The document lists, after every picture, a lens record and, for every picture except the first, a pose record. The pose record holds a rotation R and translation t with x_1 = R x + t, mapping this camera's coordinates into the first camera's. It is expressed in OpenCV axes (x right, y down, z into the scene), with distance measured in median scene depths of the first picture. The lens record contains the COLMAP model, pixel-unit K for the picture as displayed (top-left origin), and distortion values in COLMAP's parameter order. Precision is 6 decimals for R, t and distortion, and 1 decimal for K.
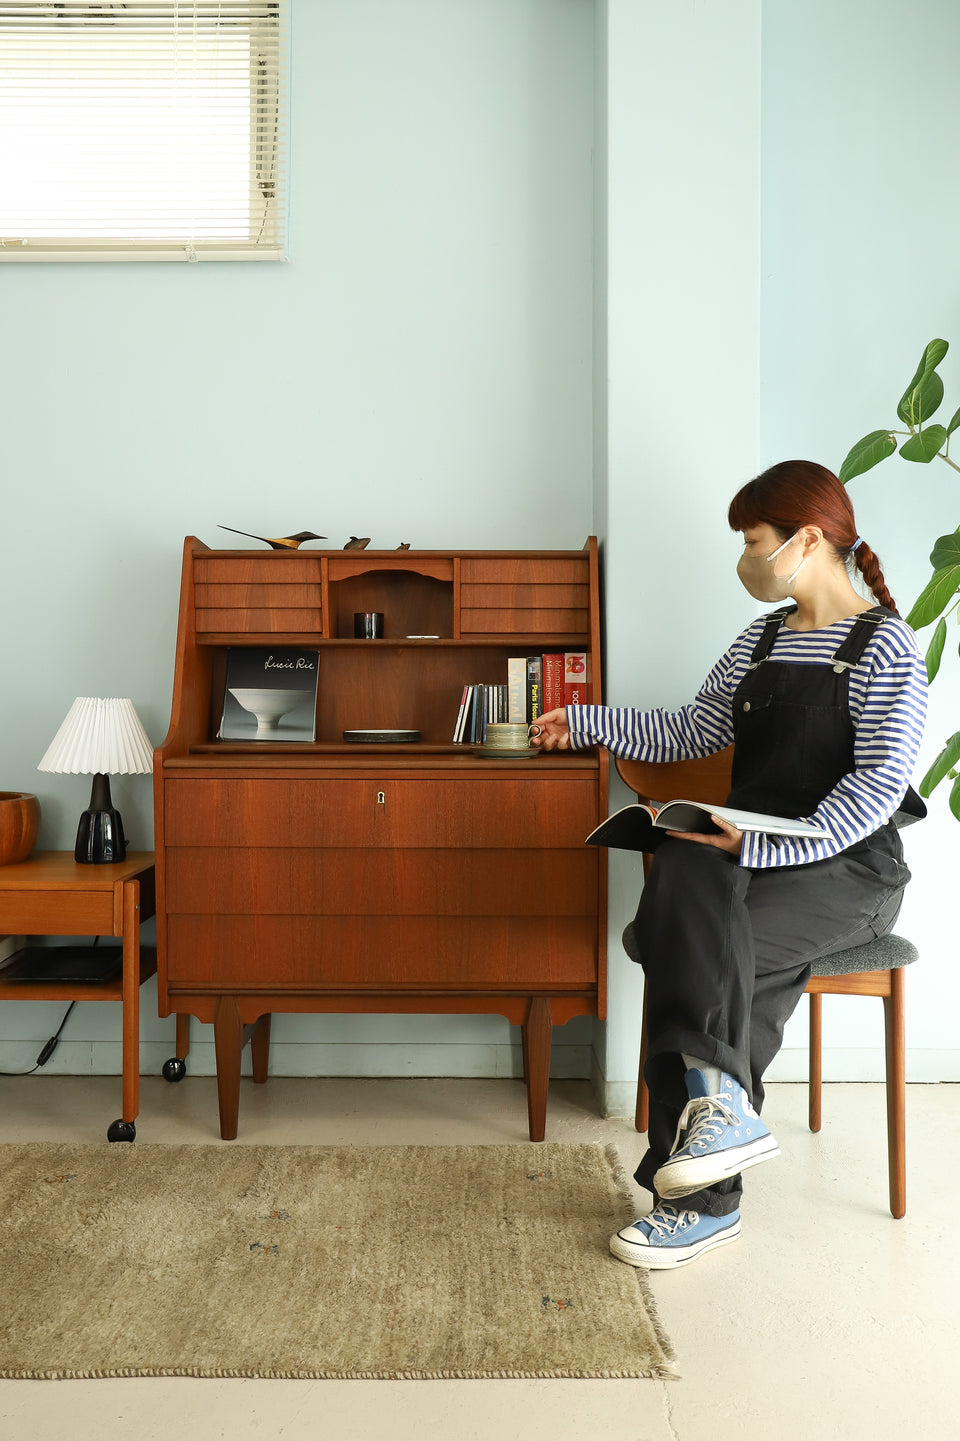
lens RADIAL K [[1266.8, 0, 466.1], [0, 1266.8, 657.1], [0, 0, 1]] dist [-0.020215, 0.029814]
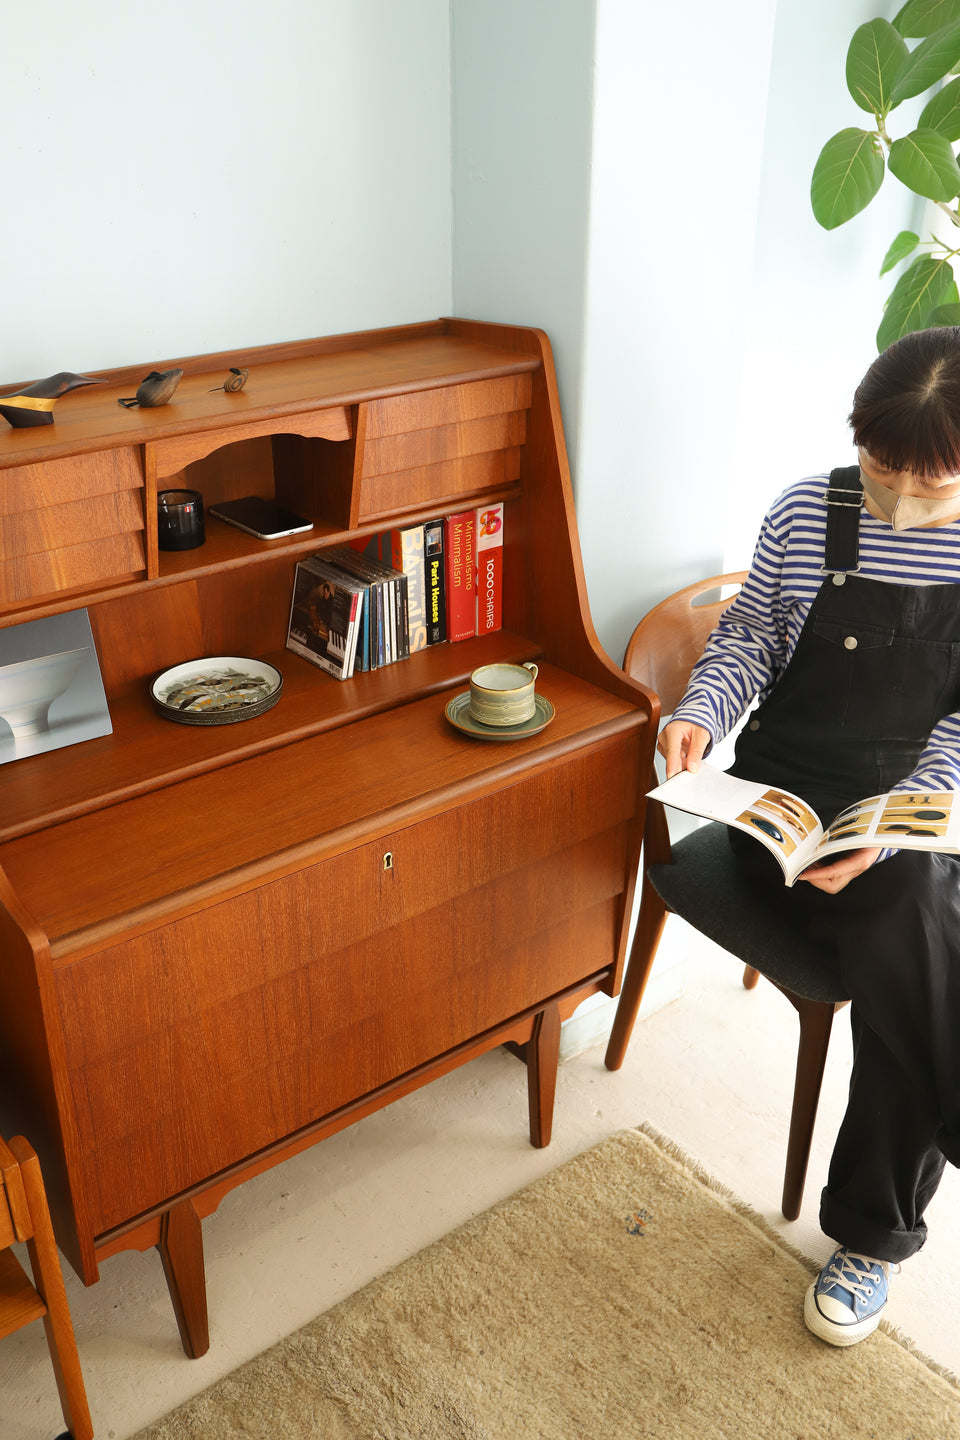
lens RADIAL K [[1357.0, 0, 460.5], [0, 1357.0, 720.6], [0, 0, 1]] dist [-0.021359, 0.000000]
pose [[0.776373, -0.292319, 0.558386, -0.352238], [-0.005372, 0.882841, 0.469641, -0.236071], [-0.630251, -0.367616, 0.683844, 0.495915]]
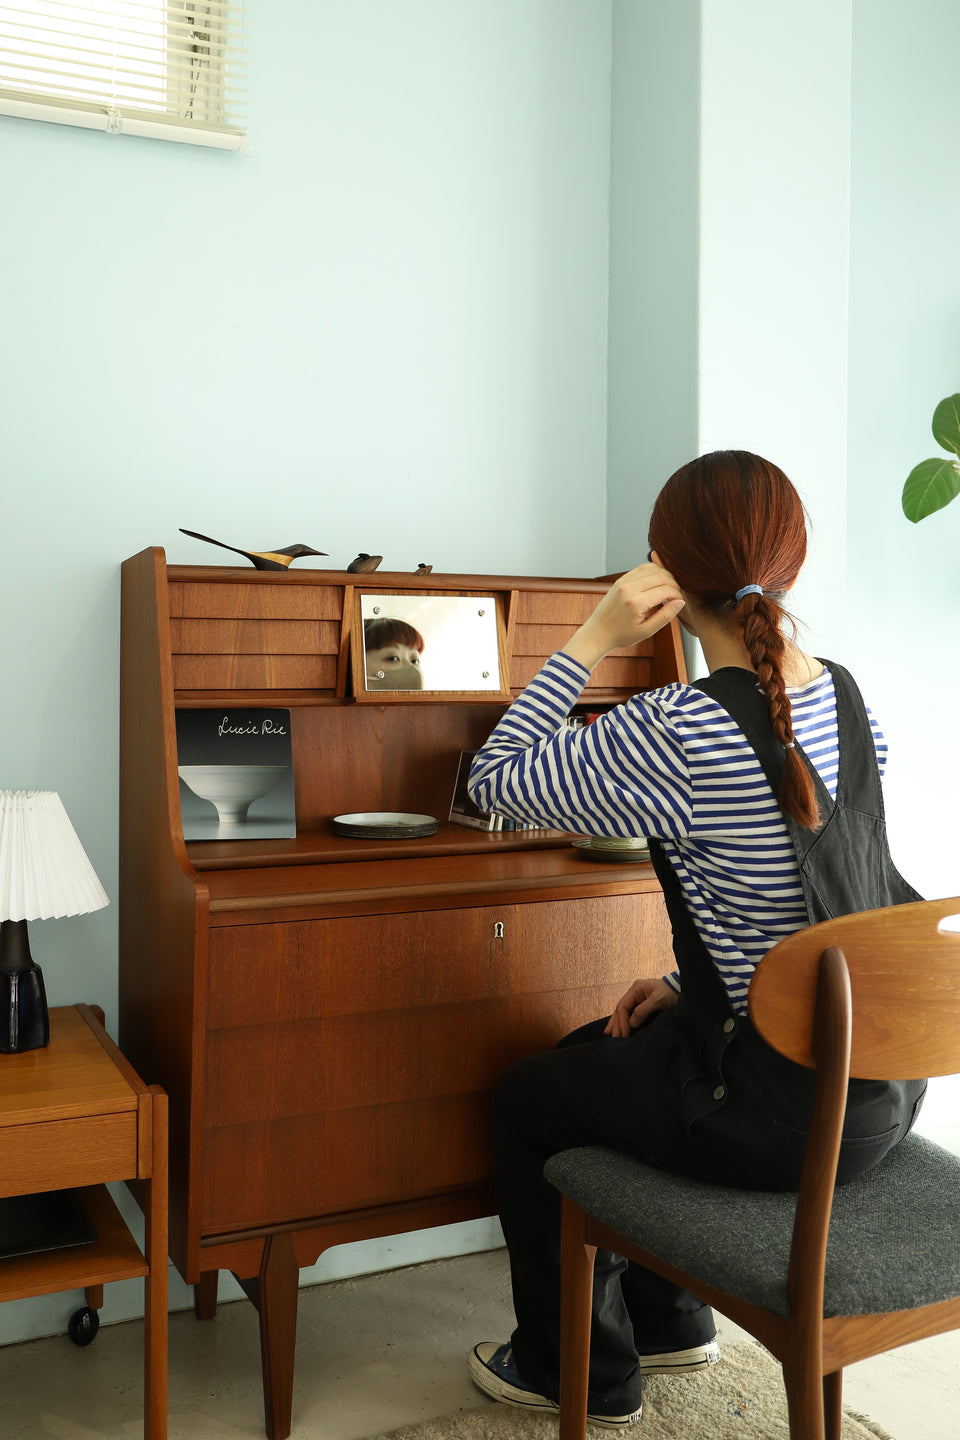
lens RADIAL K [[1357.0, 0, 423.6], [0, 1357.0, 654.5], [0, 0, 1]] dist [-0.021359, 0.000000]
pose [[0.902483, 0.003648, 0.430710, -0.398563], [-0.017221, 0.999470, 0.027620, -0.061019], [-0.430381, -0.032344, 0.902067, 0.291340]]
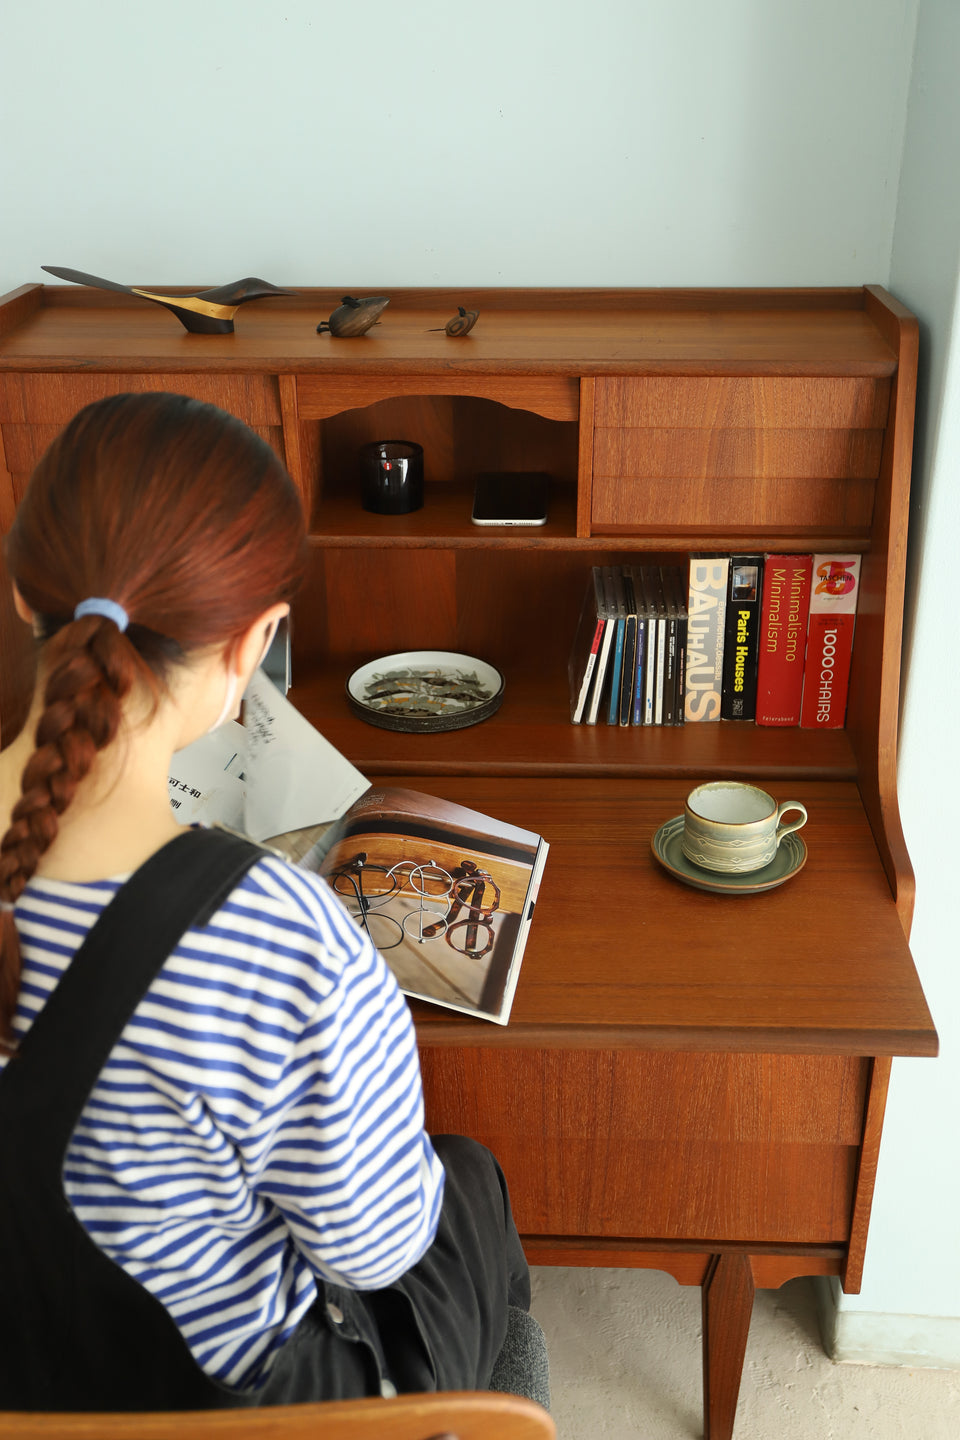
lens RADIAL K [[1727.6, 0, 472.0], [0, 1727.6, 714.9], [0, 0, 1]] dist [0.082081, 0.000000]
pose [[0.999497, 0.003119, -0.031567, -0.027650], [0.011641, 0.889650, 0.456494, -0.245575], [0.029508, -0.456632, 0.889166, 0.407568]]
